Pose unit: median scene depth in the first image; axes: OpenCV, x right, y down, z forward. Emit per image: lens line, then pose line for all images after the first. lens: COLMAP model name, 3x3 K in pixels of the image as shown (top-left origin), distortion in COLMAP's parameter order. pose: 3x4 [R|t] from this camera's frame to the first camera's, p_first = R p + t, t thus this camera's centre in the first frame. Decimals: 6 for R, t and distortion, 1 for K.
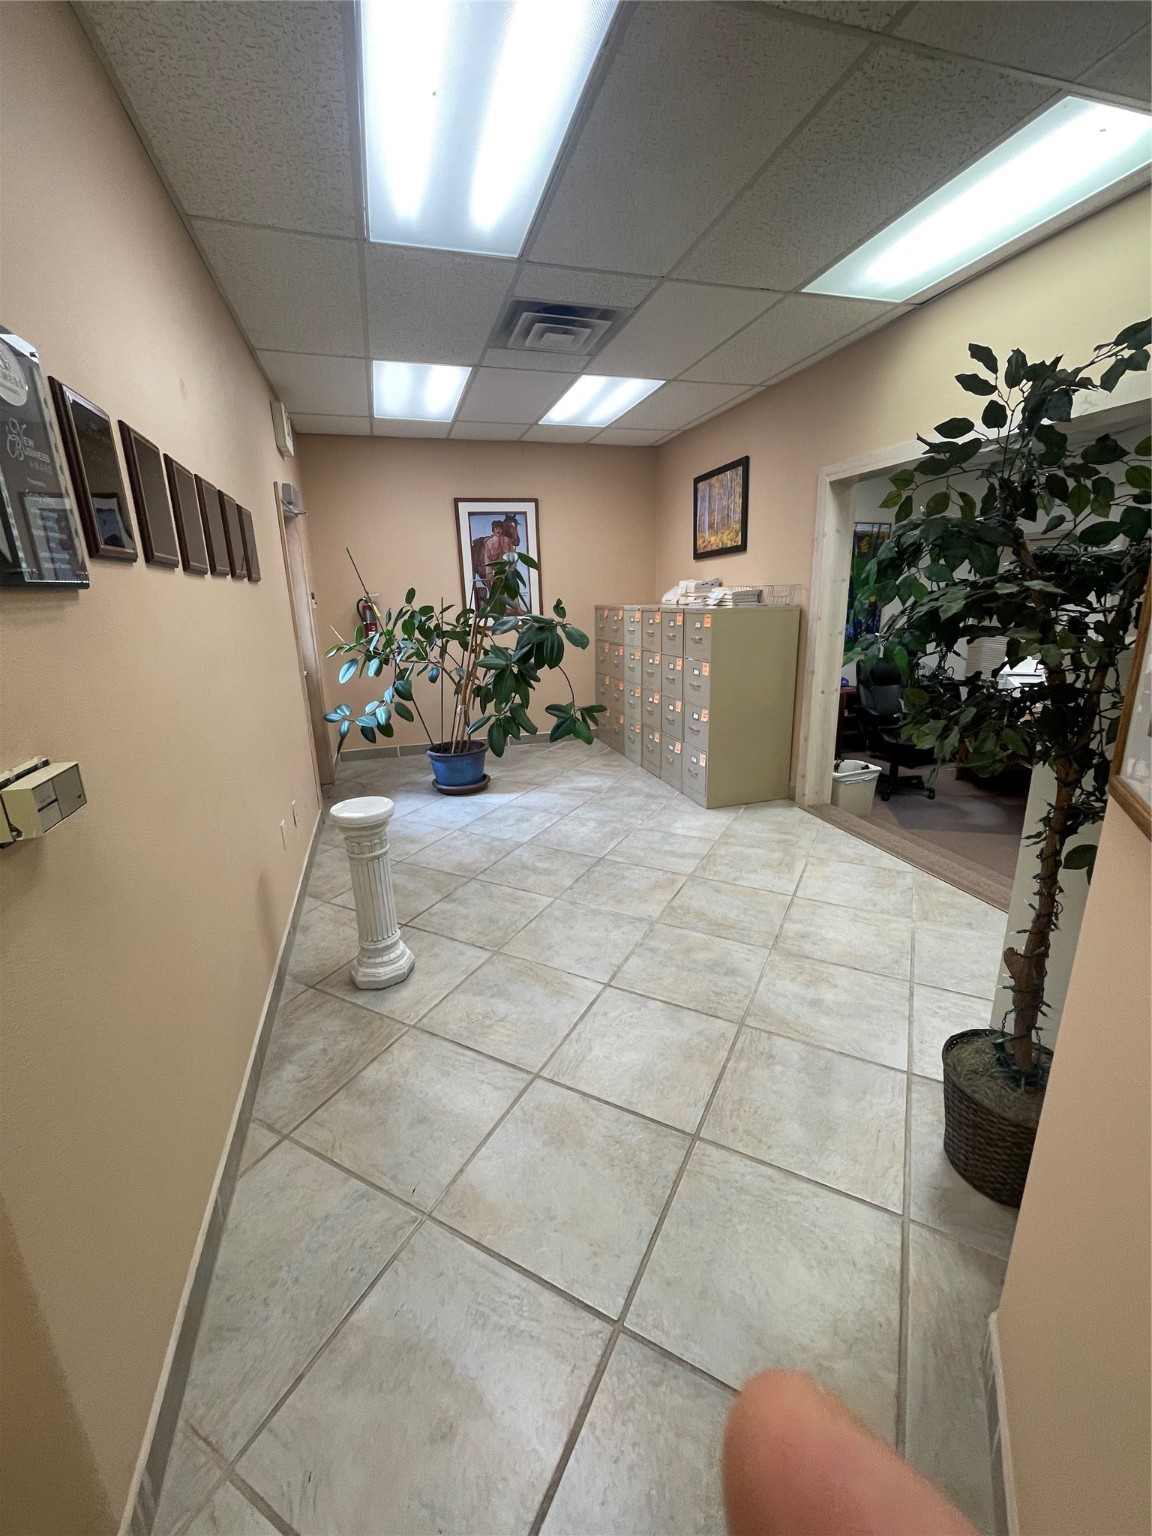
lens RADIAL K [[621.7, 0, 576.0], [0, 621.7, 768.0], [0, 0, 1]] dist [-0.001491, -0.000352]
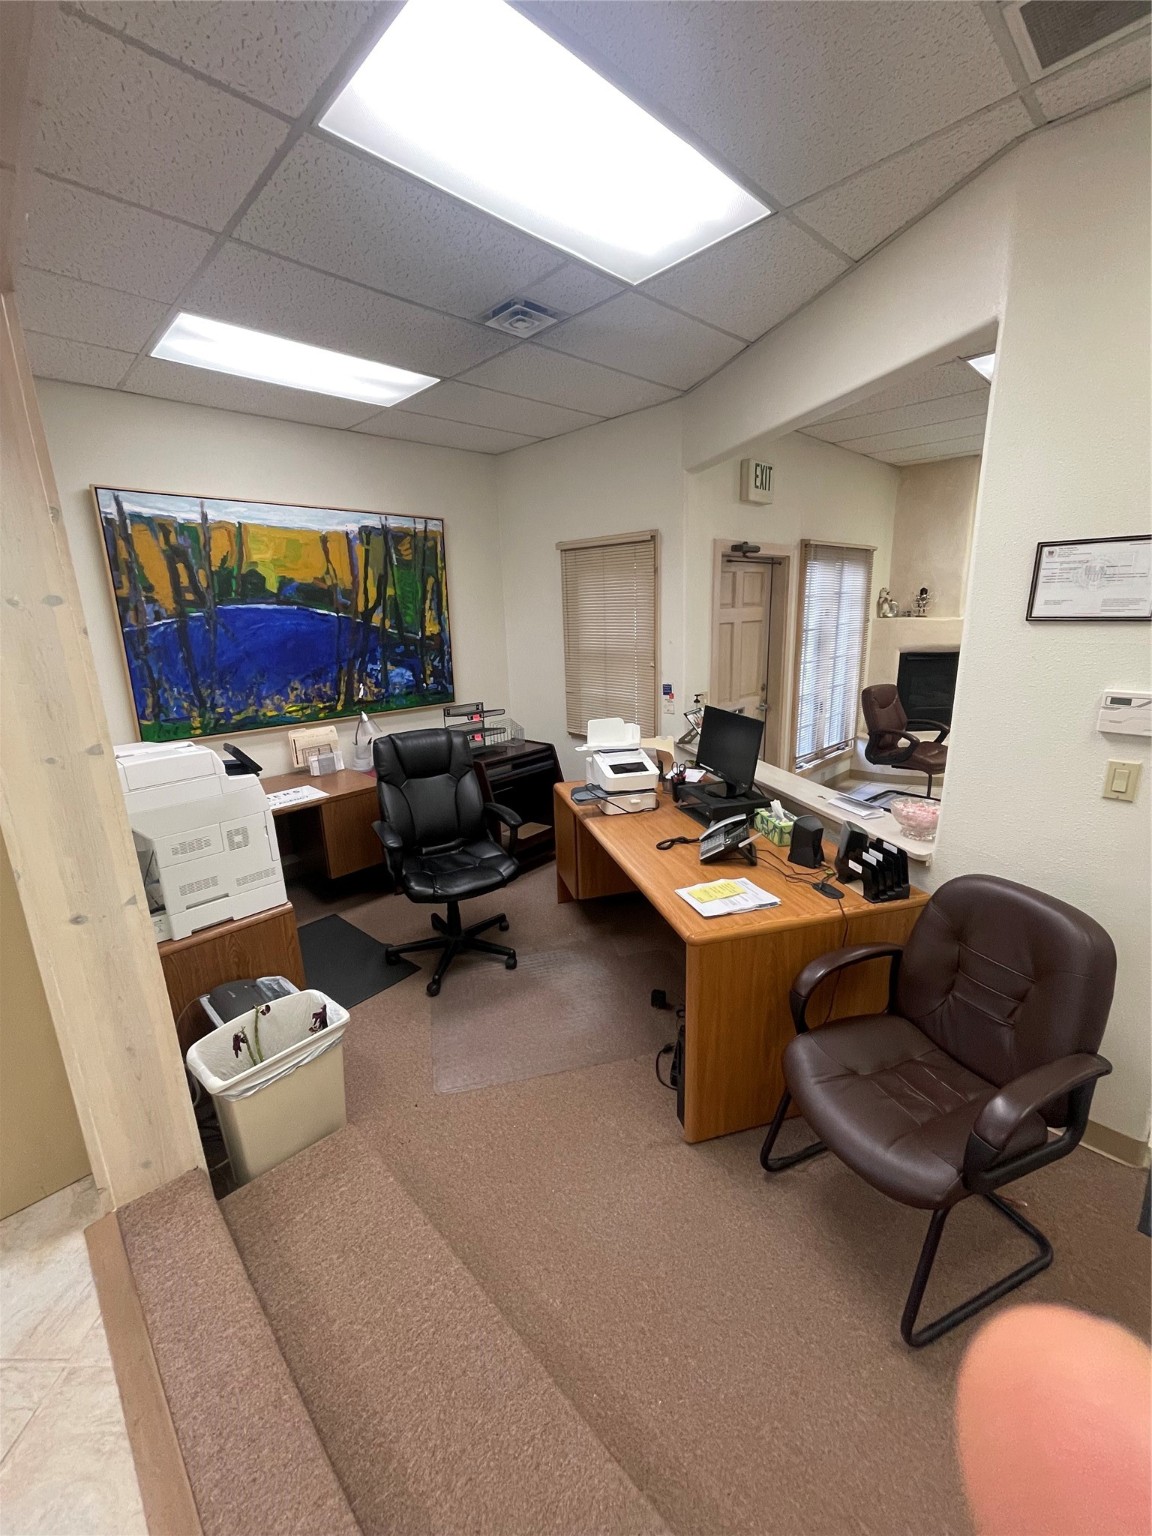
lens RADIAL K [[621.7, 0, 576.0], [0, 621.7, 768.0], [0, 0, 1]] dist [-0.001491, -0.000352]
pose [[0.886354, -0.109711, 0.449822, 1.049708], [0.124378, 0.992230, -0.003078, -0.359424], [-0.445989, 0.058676, 0.893113, 1.193695]]
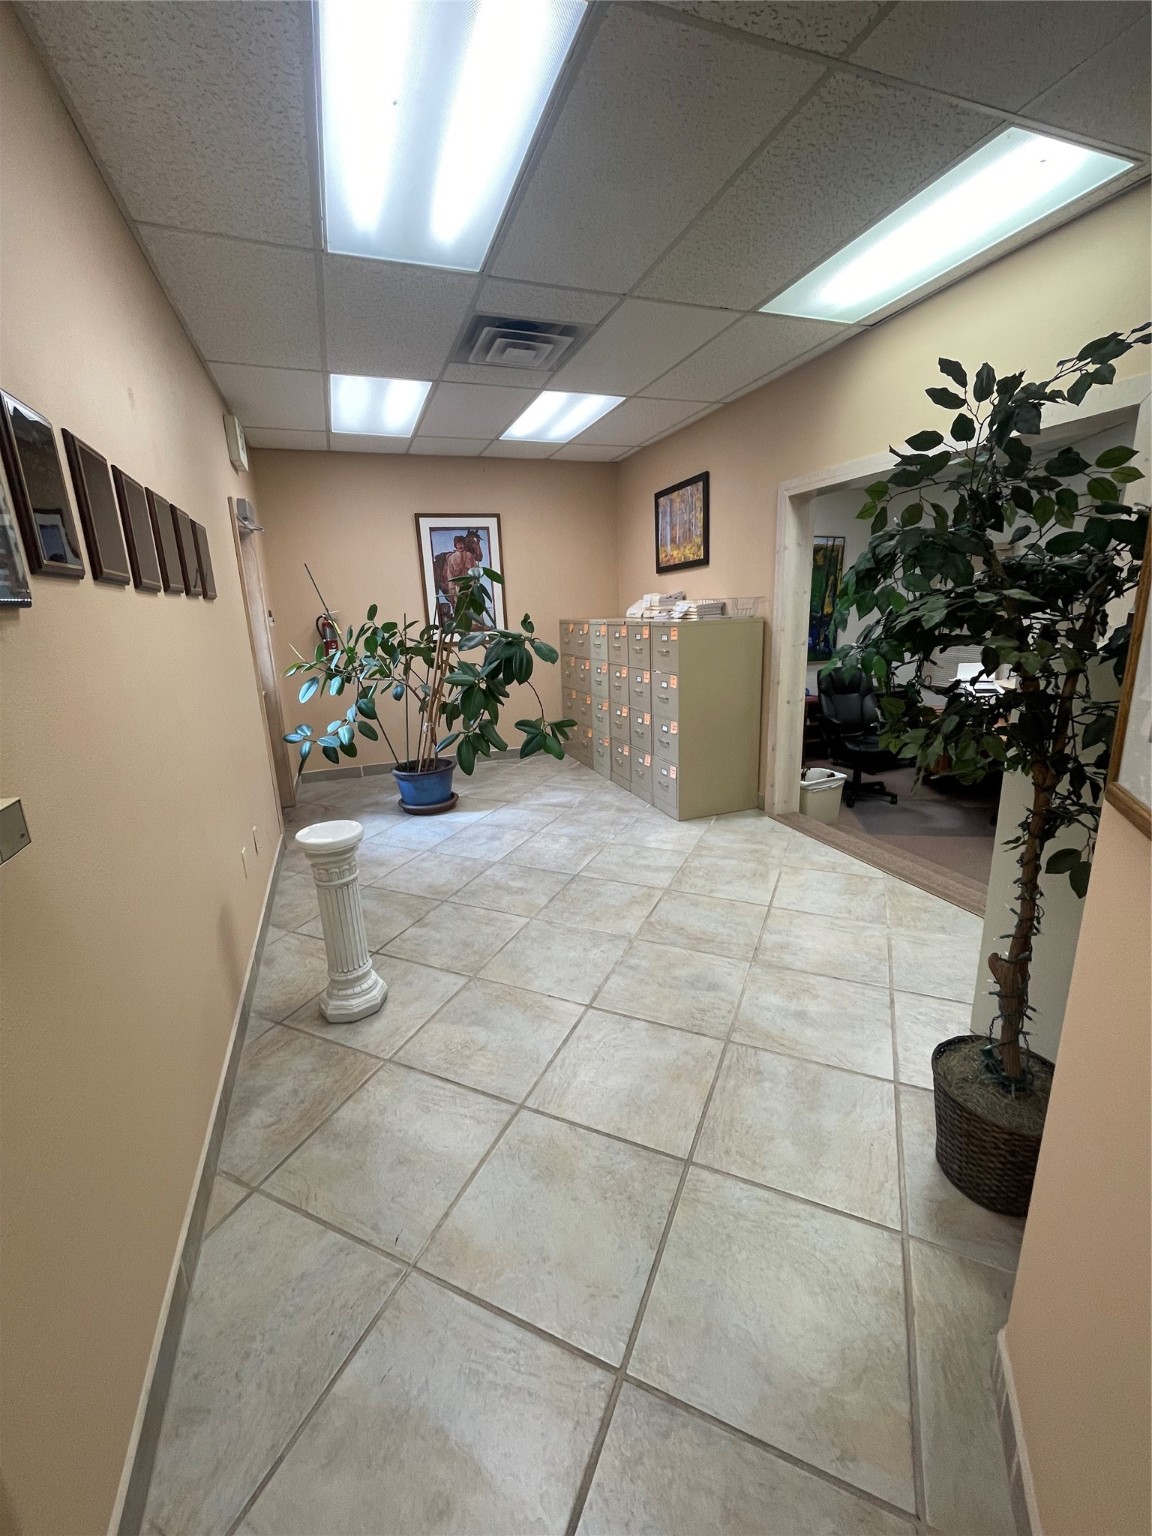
lens RADIAL K [[621.7, 0, 576.0], [0, 621.7, 768.0], [0, 0, 1]] dist [-0.001491, -0.000352]
pose [[0.998003, -0.025902, 0.057620, -0.019956], [0.027174, 0.999402, -0.021394, -0.005356], [-0.057031, 0.022917, 0.998109, 0.022553]]
